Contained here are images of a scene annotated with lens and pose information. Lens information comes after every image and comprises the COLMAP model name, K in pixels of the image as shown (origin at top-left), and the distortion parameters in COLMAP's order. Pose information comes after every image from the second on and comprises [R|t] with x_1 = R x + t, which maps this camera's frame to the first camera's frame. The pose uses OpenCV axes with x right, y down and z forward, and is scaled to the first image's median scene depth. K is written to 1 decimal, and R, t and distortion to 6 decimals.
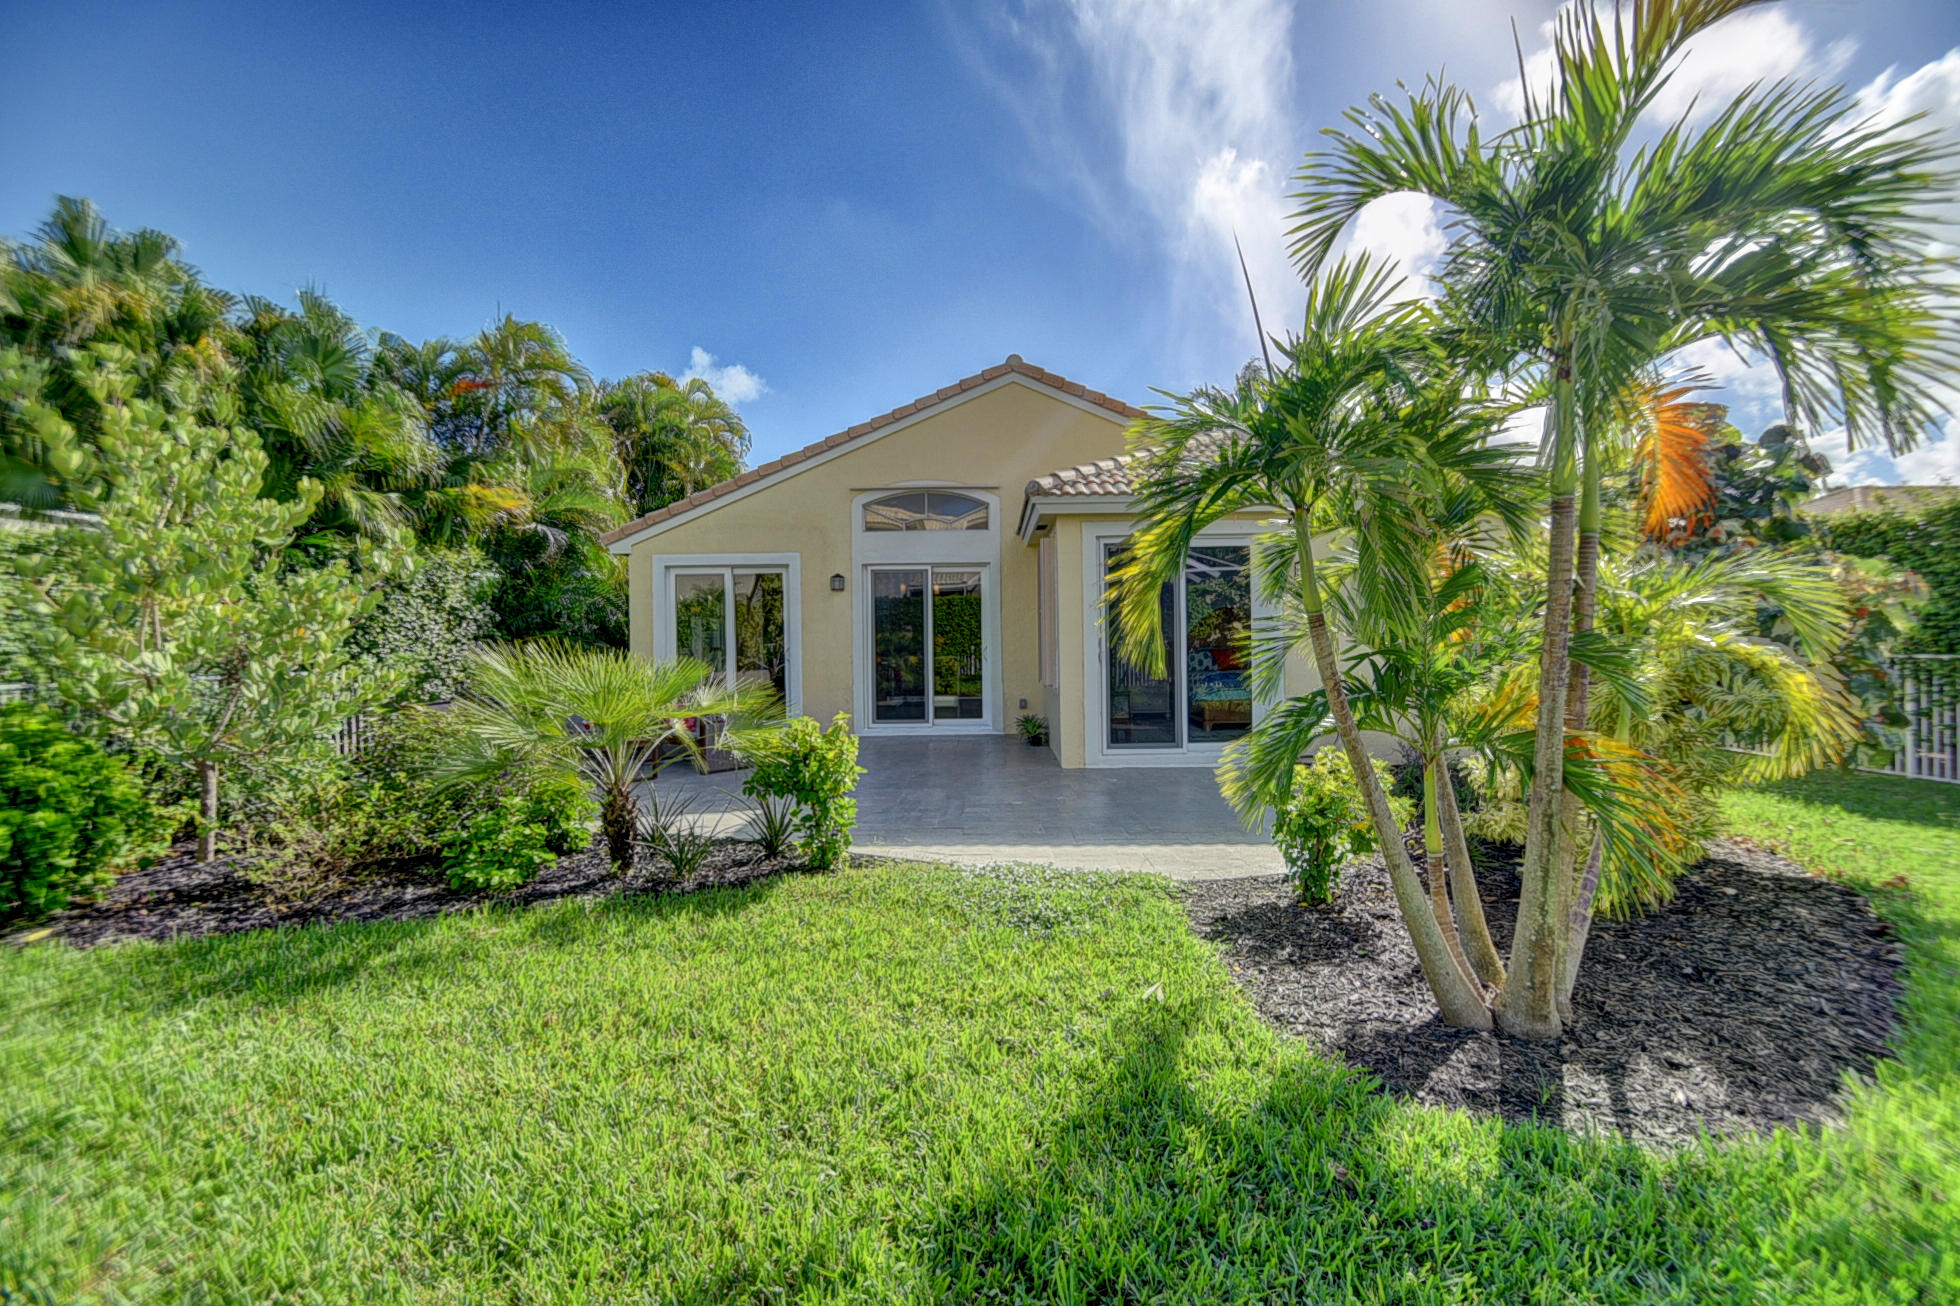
lens RADIAL K [[894.1, 0, 980.0], [0, 894.1, 653.0], [0, 0, 1]] dist [-0.000799, -0.007578]
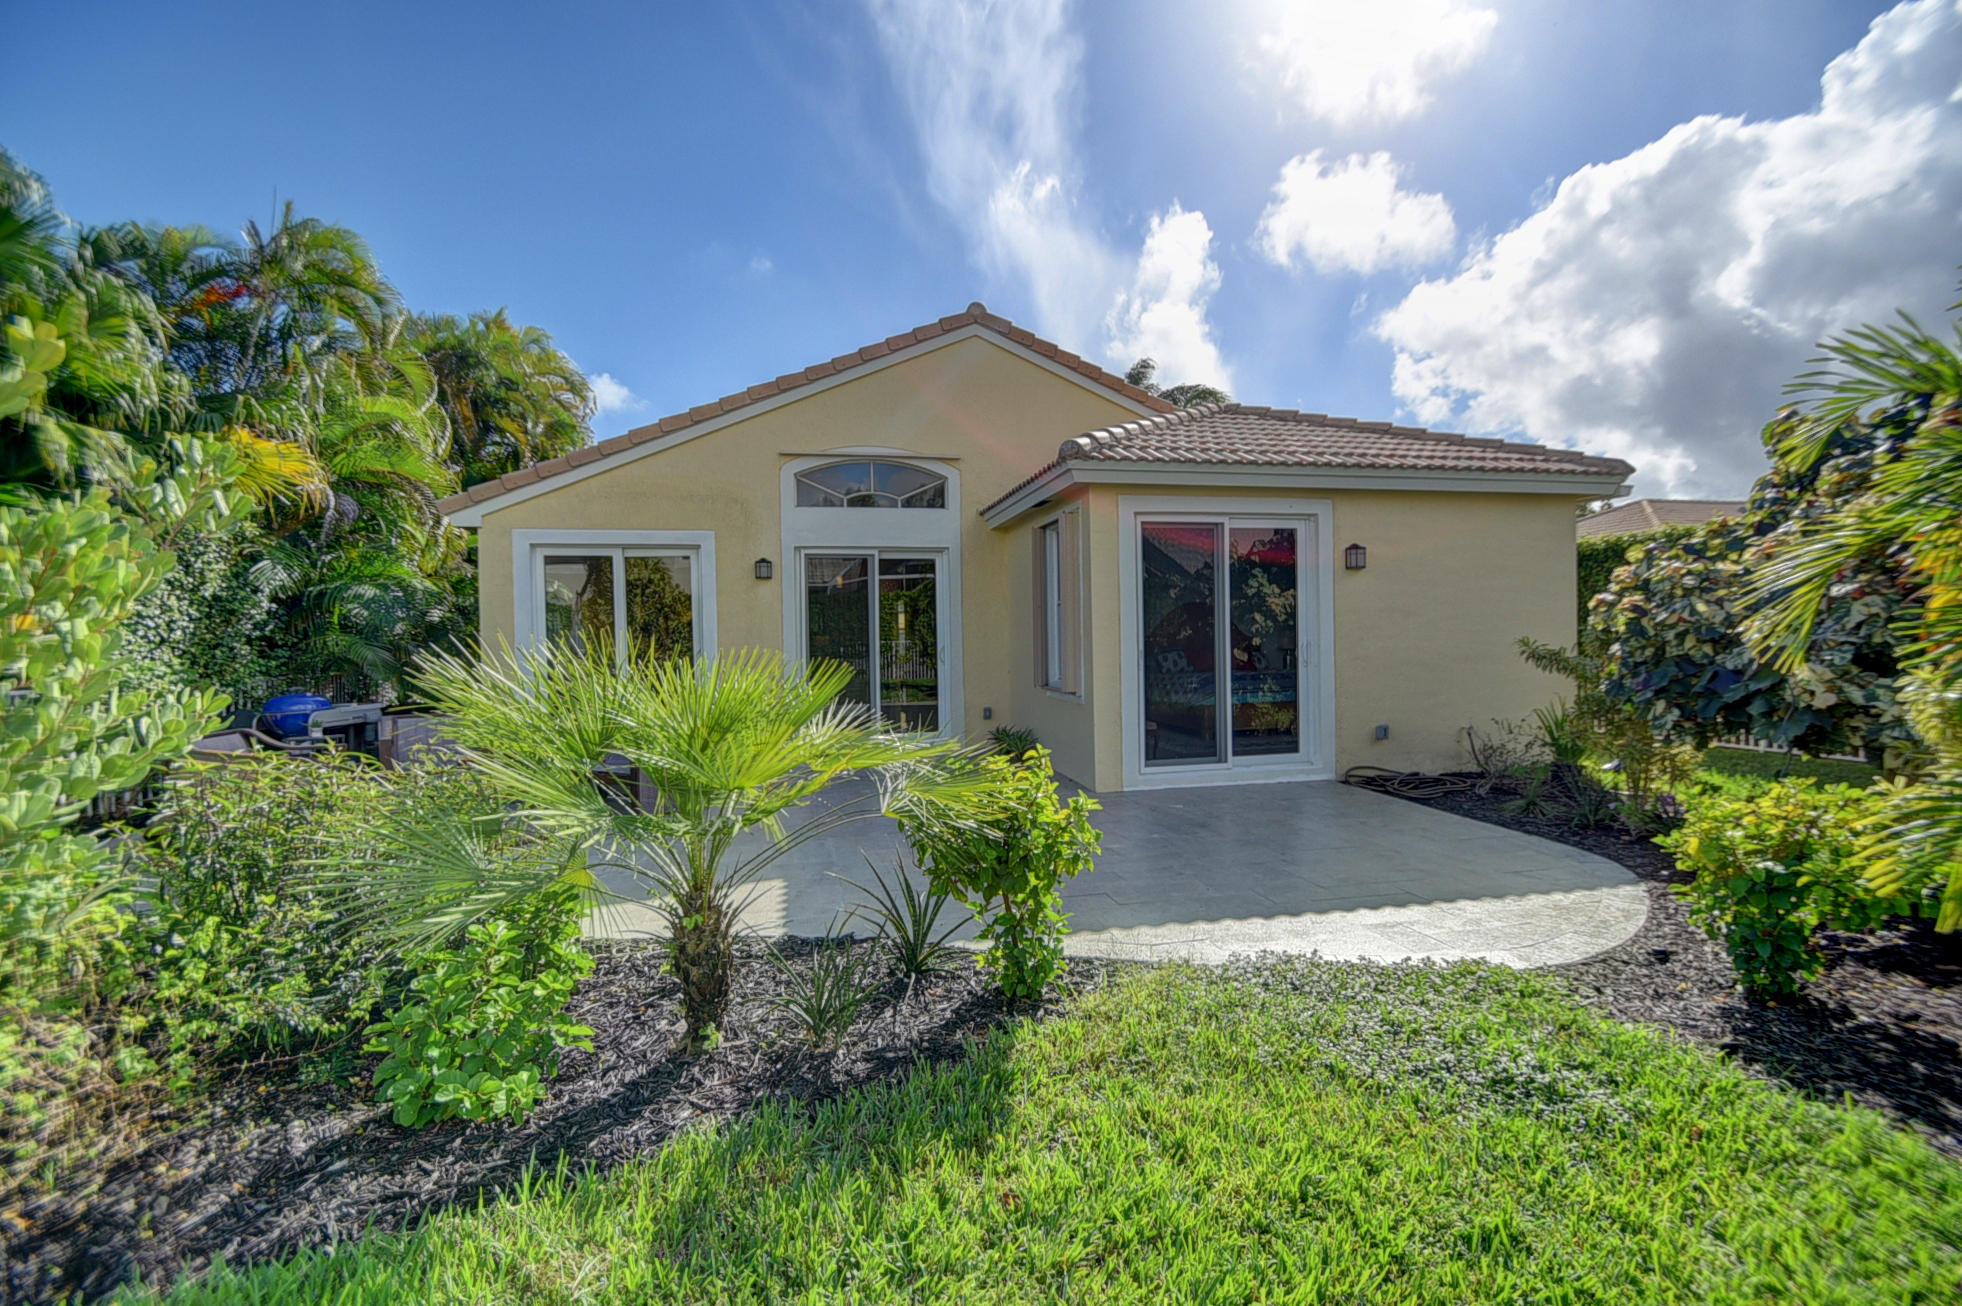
lens RADIAL K [[895.0, 0, 981.0], [0, 895.0, 653.0], [0, 0, 1]] dist [-0.000799, -0.007578]
pose [[0.975697, -0.009536, 0.218916, -0.150609], [0.009868, 0.999951, -0.000423, -0.000203], [-0.218901, 0.002572, 0.975744, 0.172425]]
